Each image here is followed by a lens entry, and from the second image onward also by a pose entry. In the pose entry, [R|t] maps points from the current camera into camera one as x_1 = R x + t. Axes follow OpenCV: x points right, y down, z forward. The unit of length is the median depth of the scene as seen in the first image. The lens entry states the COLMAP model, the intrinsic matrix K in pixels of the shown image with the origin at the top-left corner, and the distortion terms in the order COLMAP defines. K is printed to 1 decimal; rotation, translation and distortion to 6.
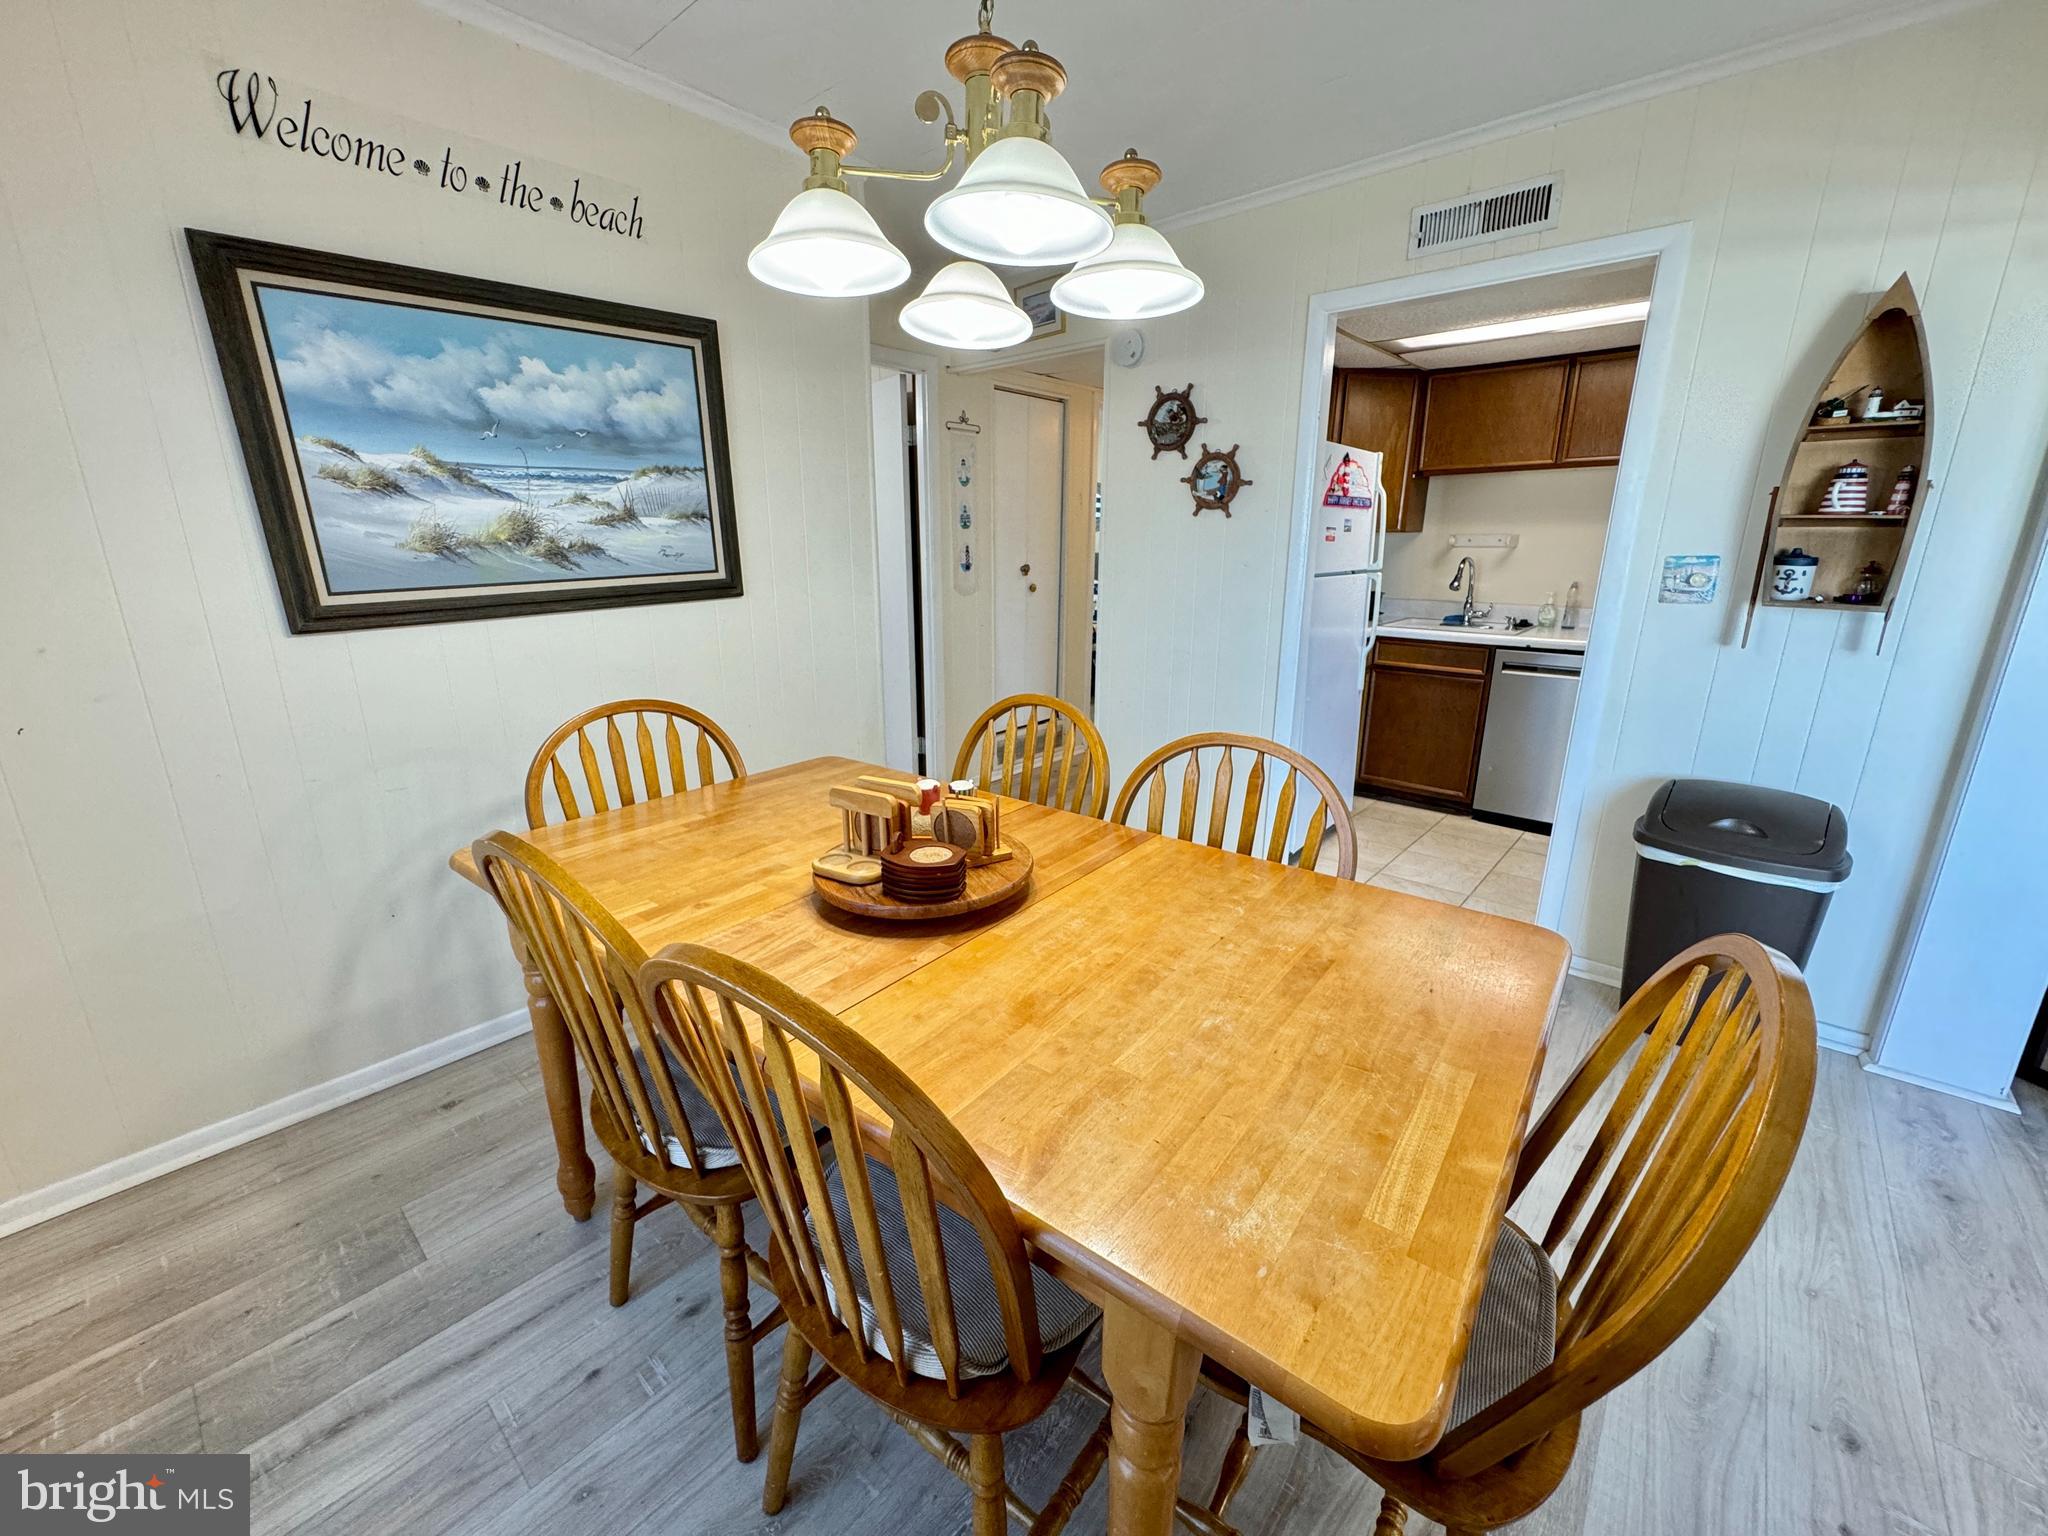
lens RADIAL K [[810.6, 0, 1024.3], [0, 810.6, 762.5], [0, 0, 1]] dist [-0.004851, 0.000103]
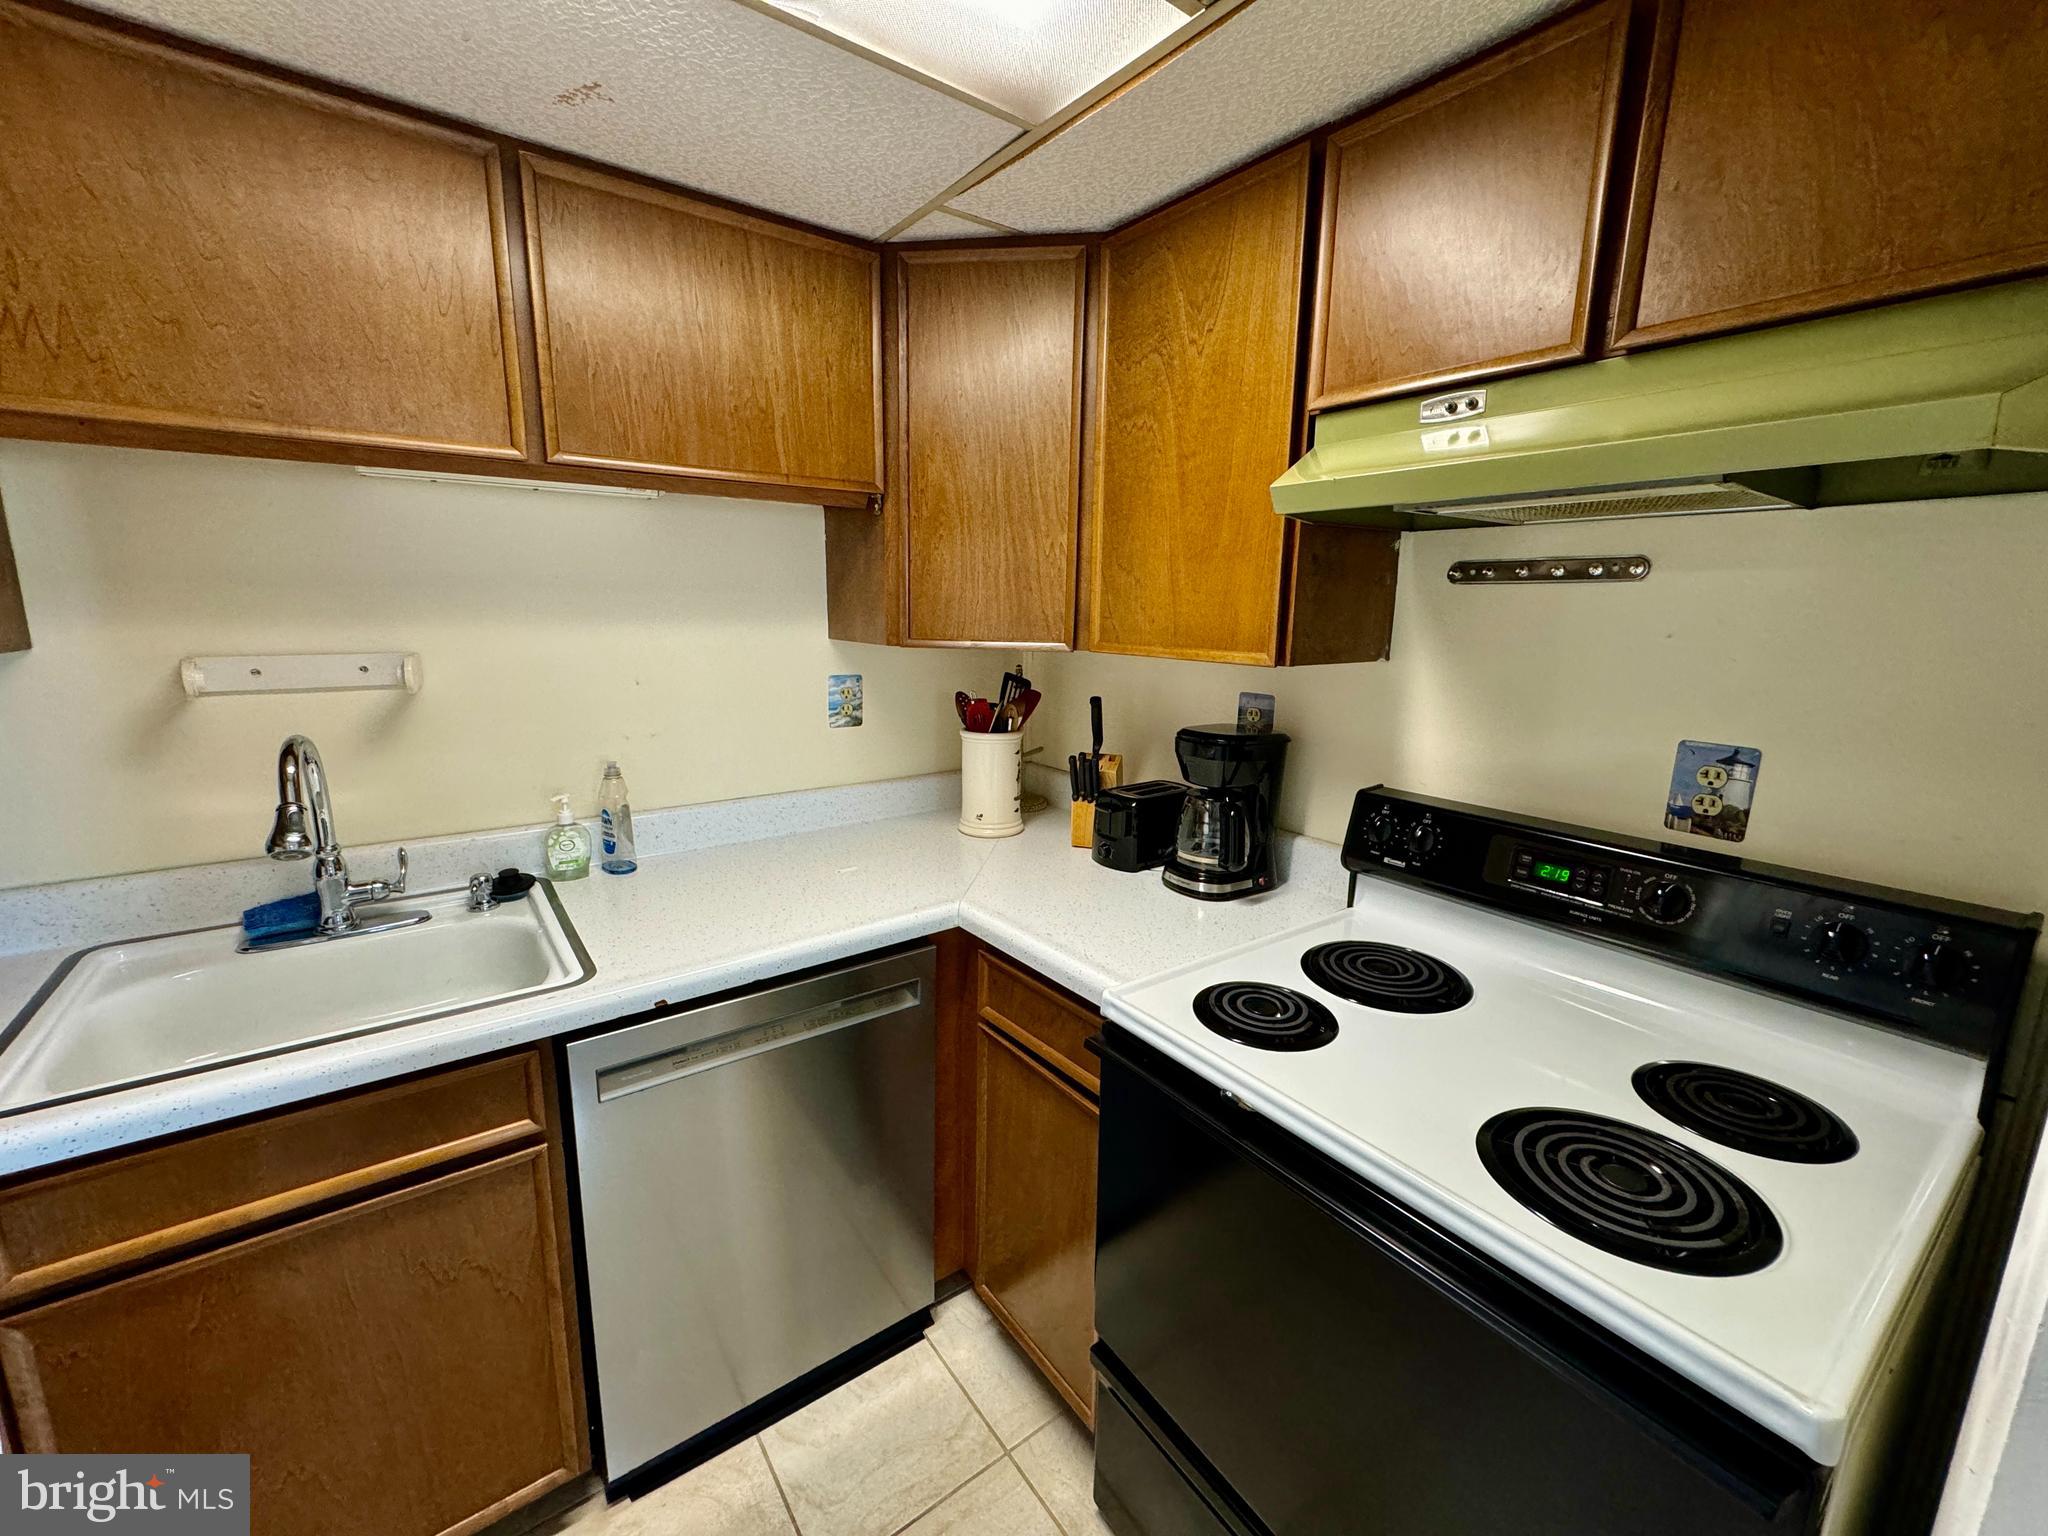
lens RADIAL K [[817.6, 0, 1023.6], [0, 817.6, 762.3], [0, 0, 1]] dist [-0.003720, 0.000868]
pose [[0.199412, -0.186325, 0.962038, 0.590237], [0.242523, 0.960598, 0.135776, -0.419819], [-0.949430, 0.206241, 0.236743, 1.285540]]
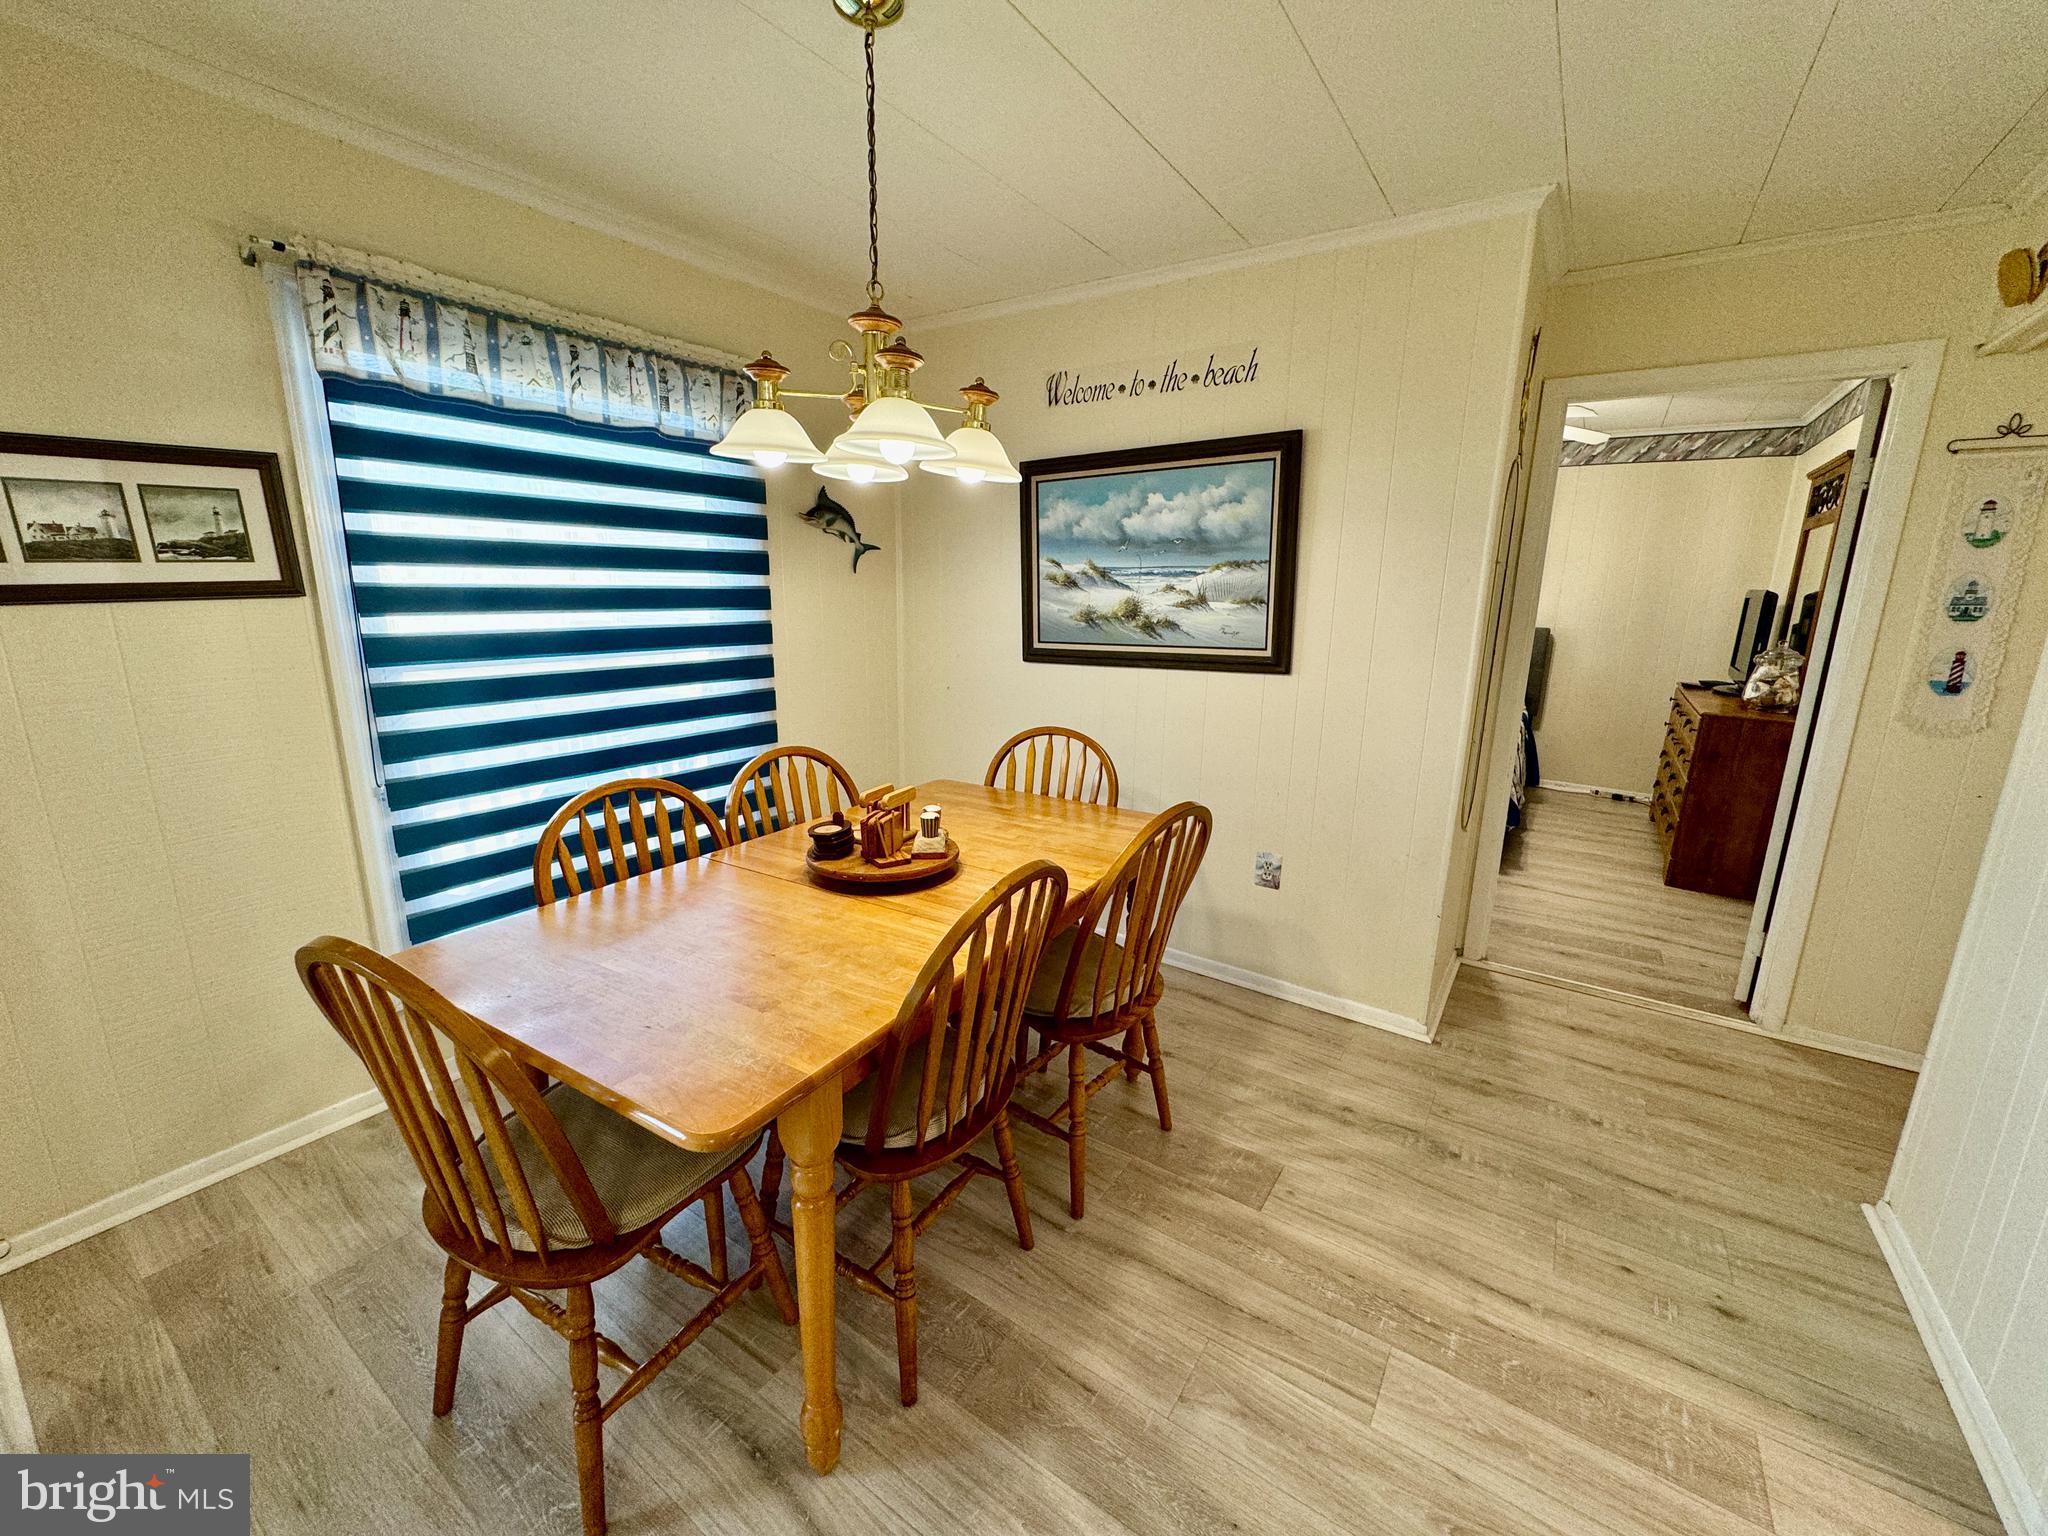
lens RADIAL K [[810.6, 0, 1024.3], [0, 810.6, 762.5], [0, 0, 1]] dist [-0.004851, 0.000103]
pose [[0.125844, 0.214303, -0.968626, 0.789791], [-0.280235, 0.944302, 0.172514, -0.212851], [0.951647, 0.249734, 0.178890, 0.588261]]
